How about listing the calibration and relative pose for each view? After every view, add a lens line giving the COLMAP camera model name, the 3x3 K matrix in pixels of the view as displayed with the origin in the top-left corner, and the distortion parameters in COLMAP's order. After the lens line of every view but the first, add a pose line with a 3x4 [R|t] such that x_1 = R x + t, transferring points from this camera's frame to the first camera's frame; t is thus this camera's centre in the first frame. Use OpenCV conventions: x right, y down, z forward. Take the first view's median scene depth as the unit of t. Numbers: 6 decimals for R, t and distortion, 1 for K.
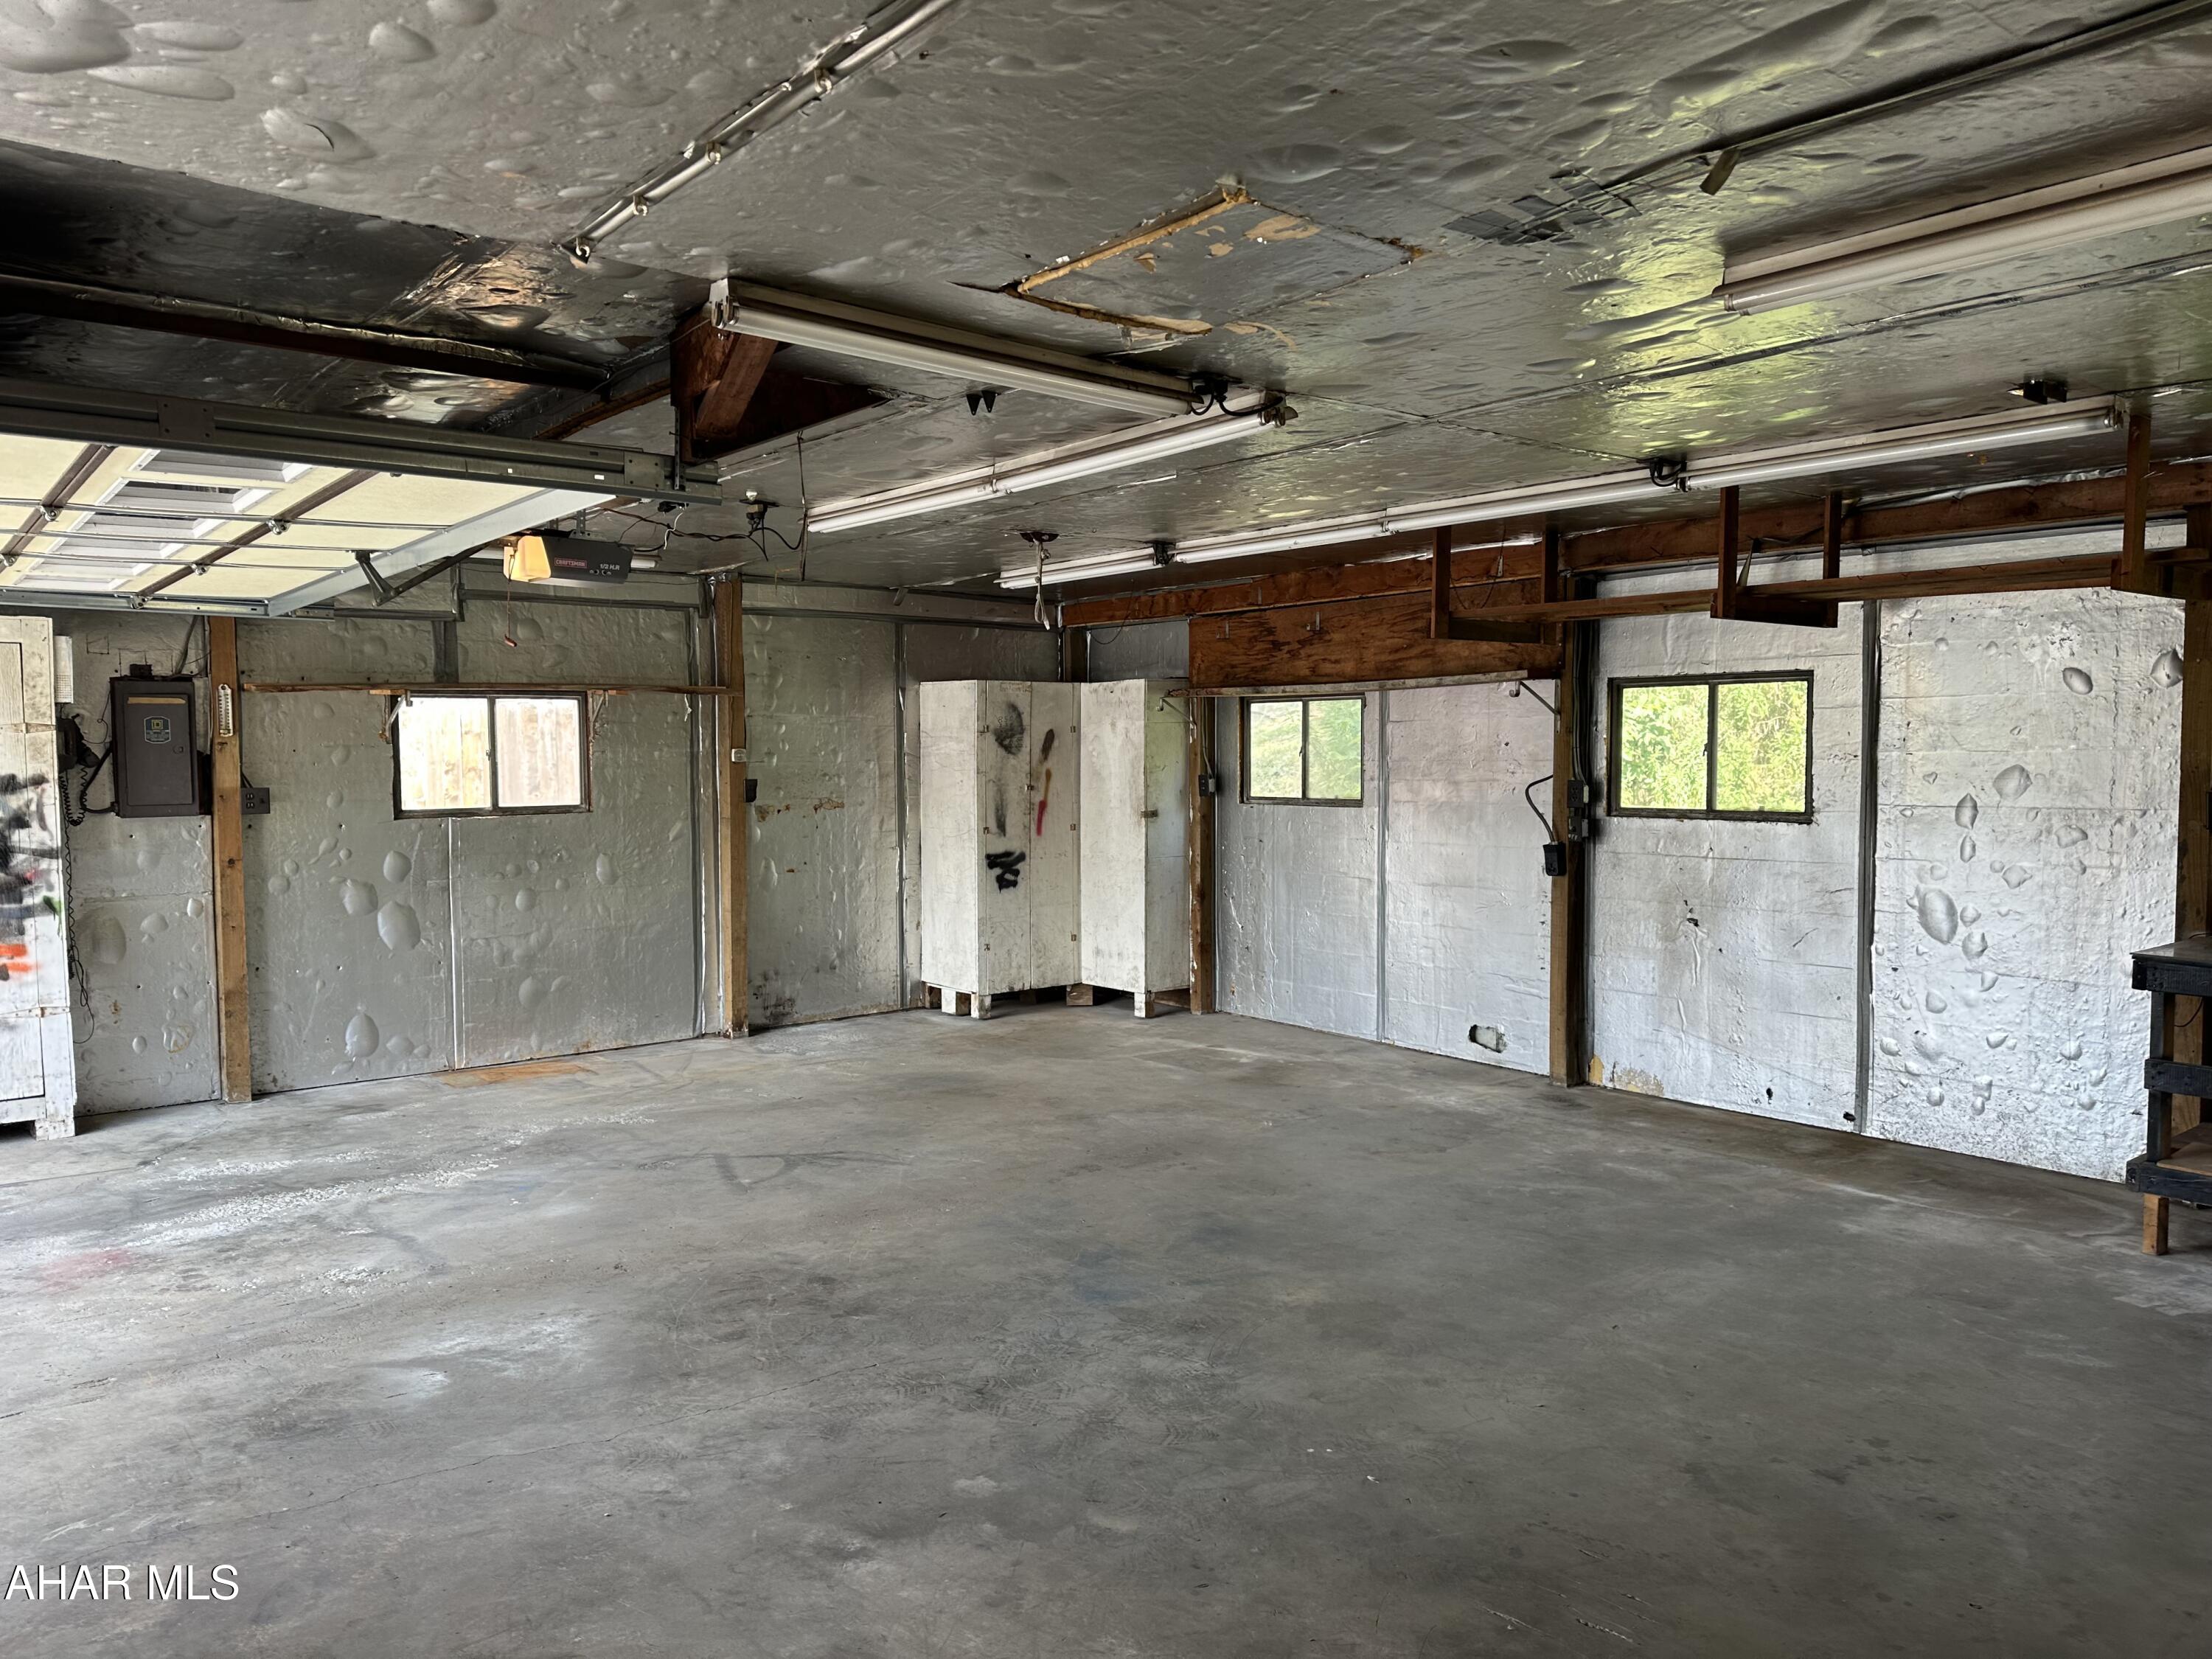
lens RADIAL K [[1575.6, 0, 1110.4], [0, 1575.6, 819.1], [0, 0, 1]] dist [0.015004, -0.008399]
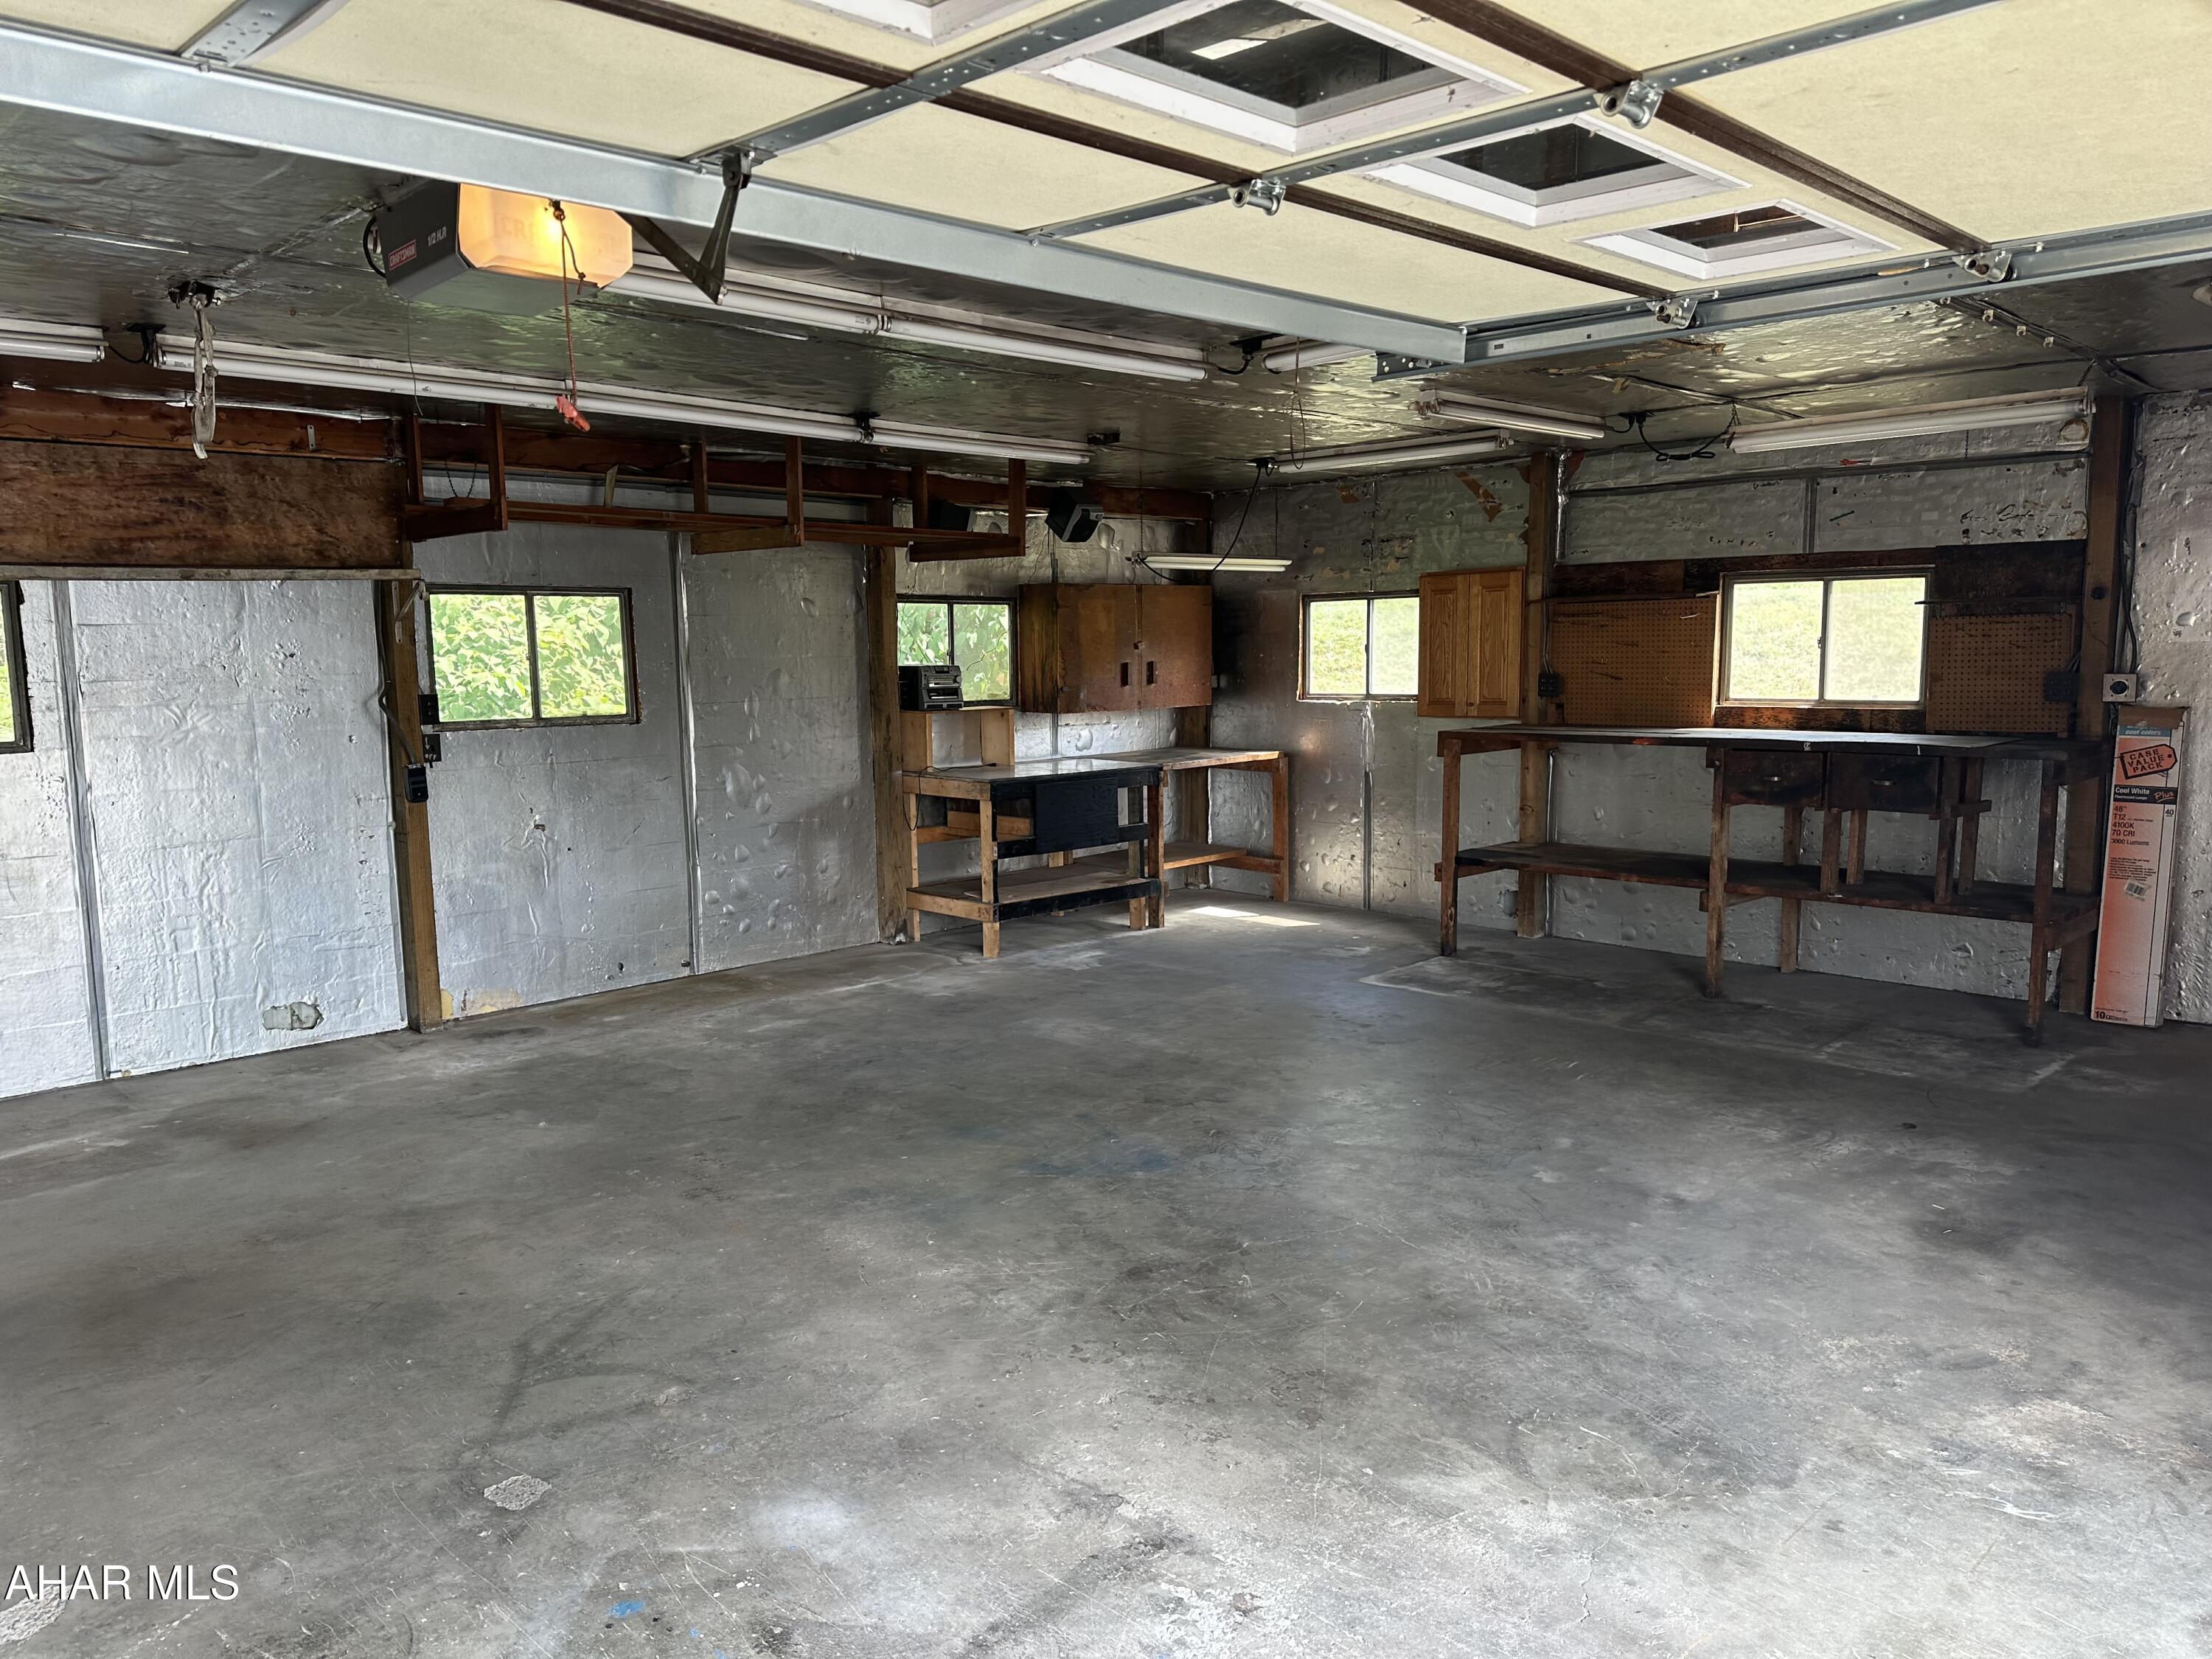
lens RADIAL K [[1575.6, 0, 1108.0], [0, 1575.6, 842.3], [0, 0, 1]] dist [0.015004, -0.008399]
pose [[-0.090958, -0.126879, 0.987739, -1.058587], [0.069414, 0.988630, 0.133386, -0.054575], [-0.993433, 0.080696, -0.081116, 1.142349]]
